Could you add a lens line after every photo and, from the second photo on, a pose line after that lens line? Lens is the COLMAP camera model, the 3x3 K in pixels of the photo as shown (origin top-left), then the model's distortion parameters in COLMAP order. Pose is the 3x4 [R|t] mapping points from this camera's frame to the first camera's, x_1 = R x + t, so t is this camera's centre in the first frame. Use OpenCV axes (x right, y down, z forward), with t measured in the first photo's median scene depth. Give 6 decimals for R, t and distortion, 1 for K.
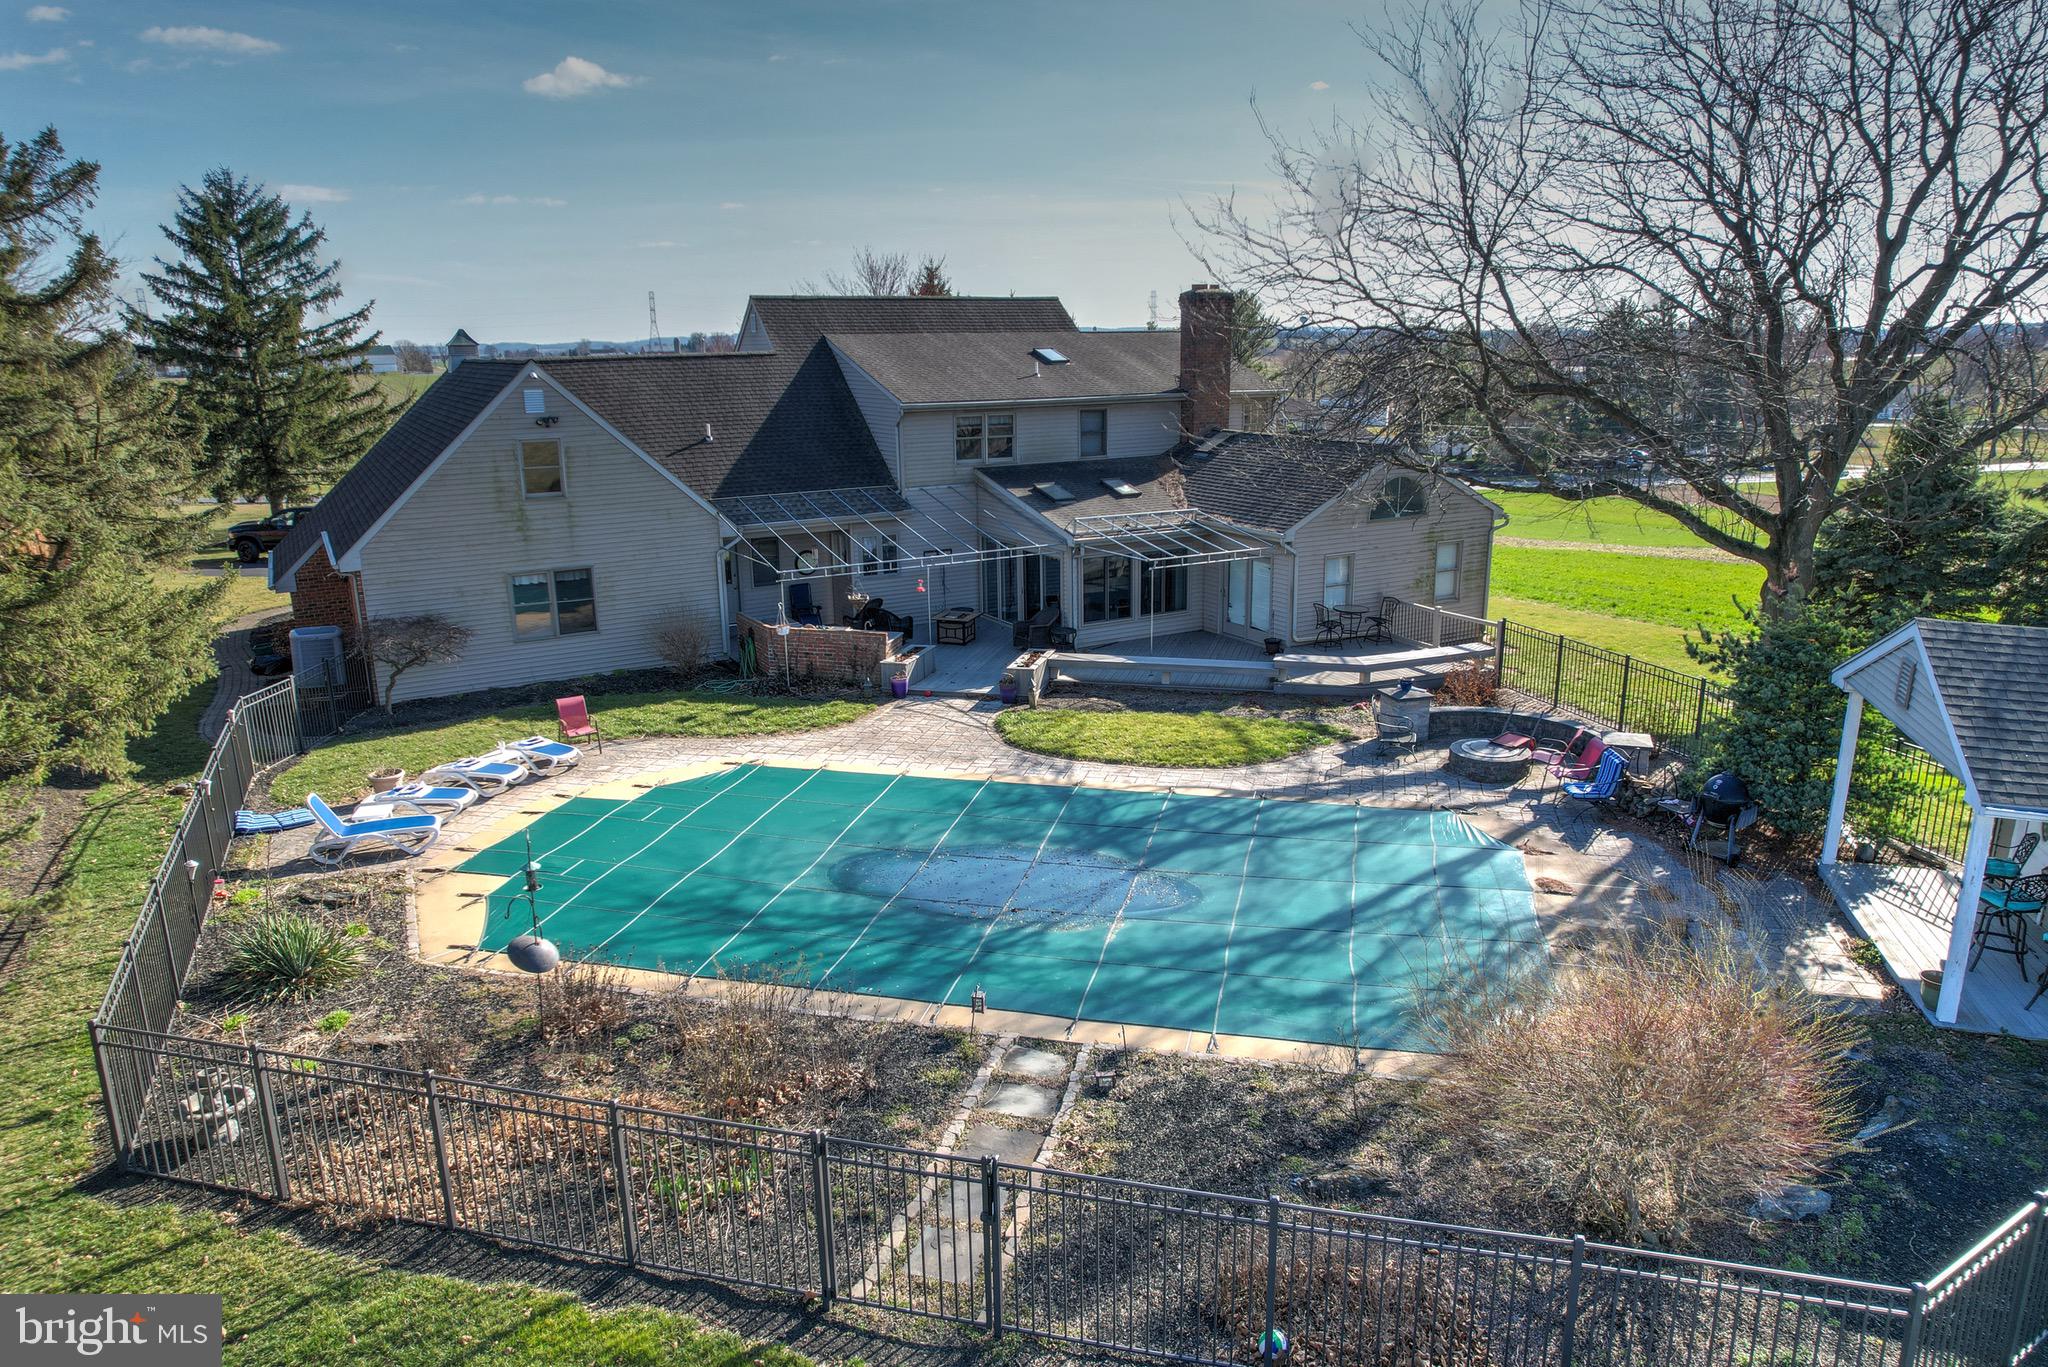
lens RADIAL K [[1342.0, 0, 1035.0], [0, 1342.0, 687.8], [0, 0, 1]] dist [-0.080266, 0.072520]
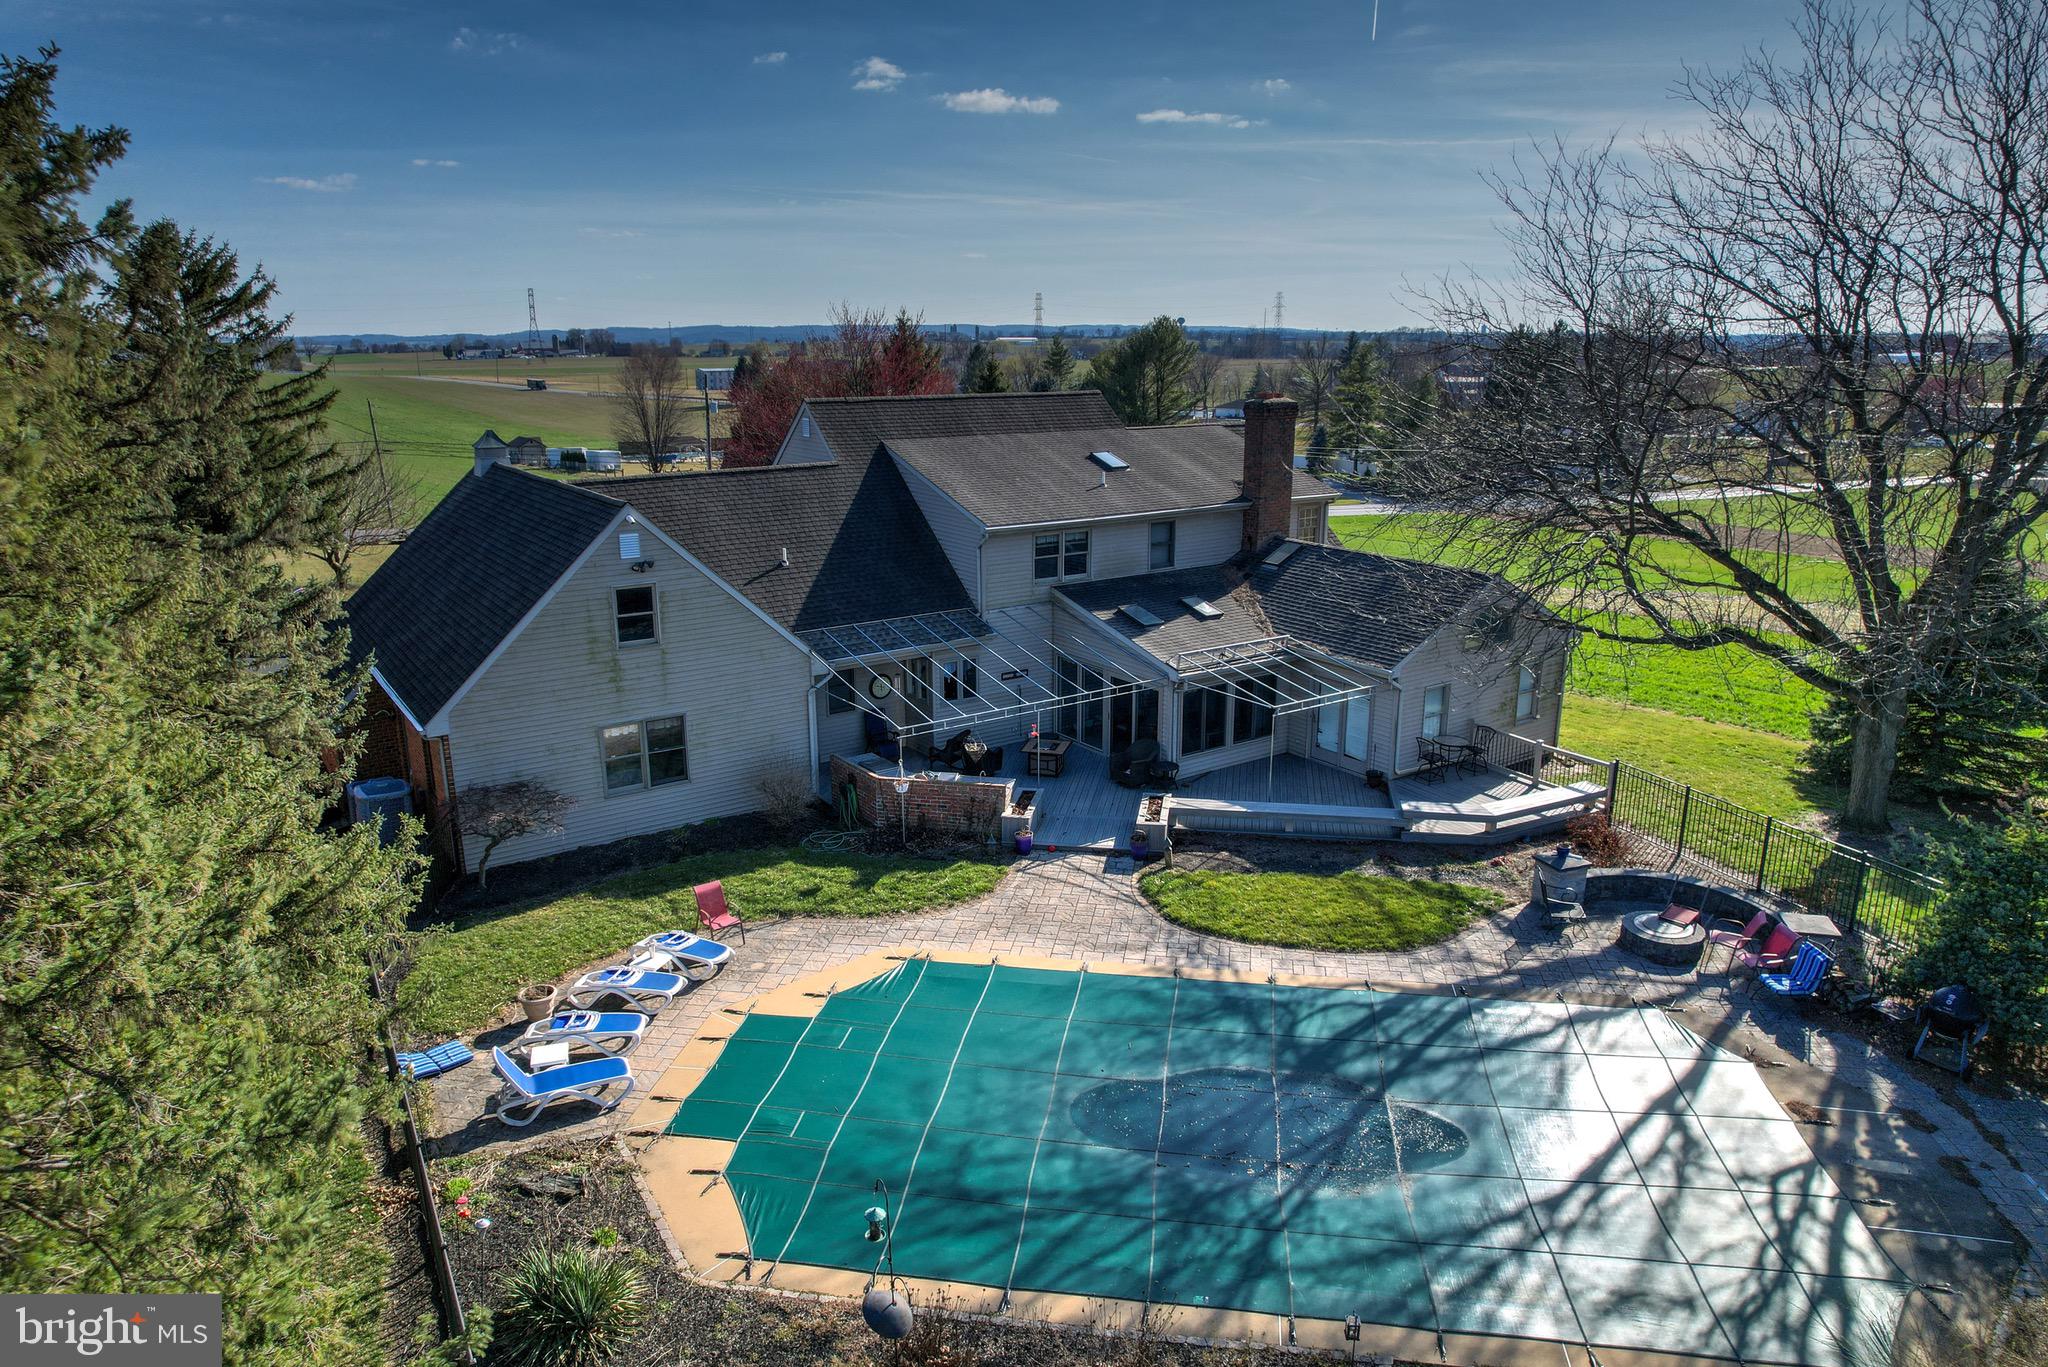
lens RADIAL K [[1320.8, 0, 1034.2], [0, 1320.8, 692.6], [0, 0, 1]] dist [-0.076867, 0.068580]
pose [[0.995514, -0.012806, 0.093748, -0.168771], [0.011558, 0.999837, 0.013842, -0.113606], [-0.093910, -0.012696, 0.995500, 0.046838]]
